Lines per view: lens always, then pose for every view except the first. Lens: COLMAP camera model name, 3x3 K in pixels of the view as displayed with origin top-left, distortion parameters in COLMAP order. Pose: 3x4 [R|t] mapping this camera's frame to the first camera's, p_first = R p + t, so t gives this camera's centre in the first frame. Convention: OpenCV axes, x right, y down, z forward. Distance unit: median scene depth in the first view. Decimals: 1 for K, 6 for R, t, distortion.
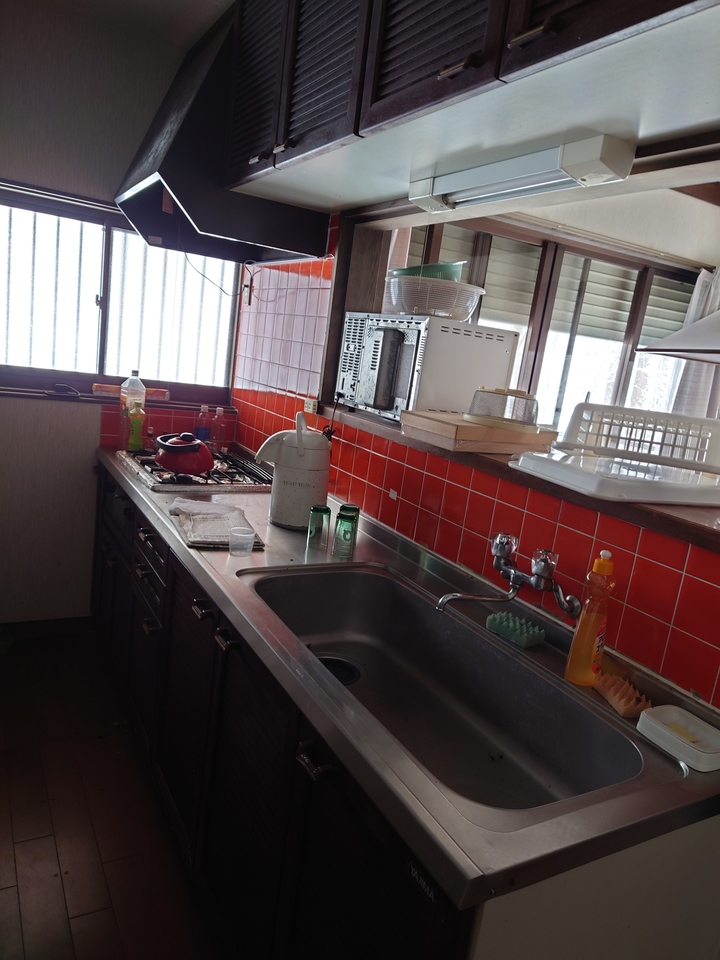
lens RADIAL K [[676.9, 0, 360.0], [0, 676.9, 480.8], [0, 0, 1]] dist [-0.000083, 0.000381]
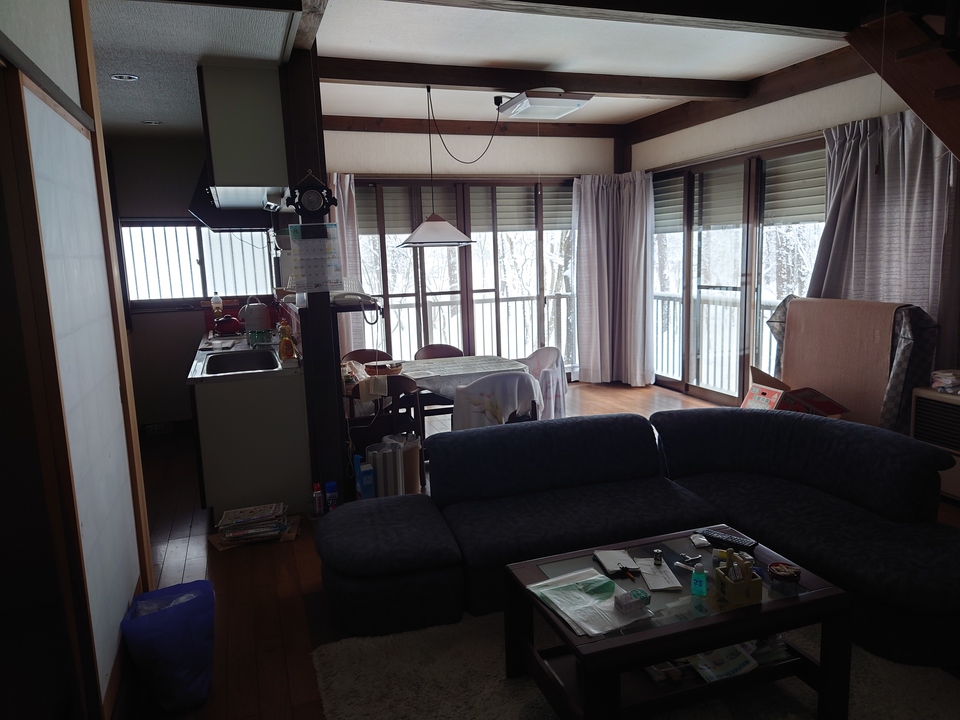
lens RADIAL K [[676.9, 0, 479.3], [0, 676.9, 359.8], [0, 0, 1]] dist [-0.000083, 0.000381]
pose [[0.972809, -0.132474, -0.189984, 0.815297], [0.123439, 0.990616, -0.058679, 0.262056], [0.195975, 0.033632, 0.980032, -0.867744]]
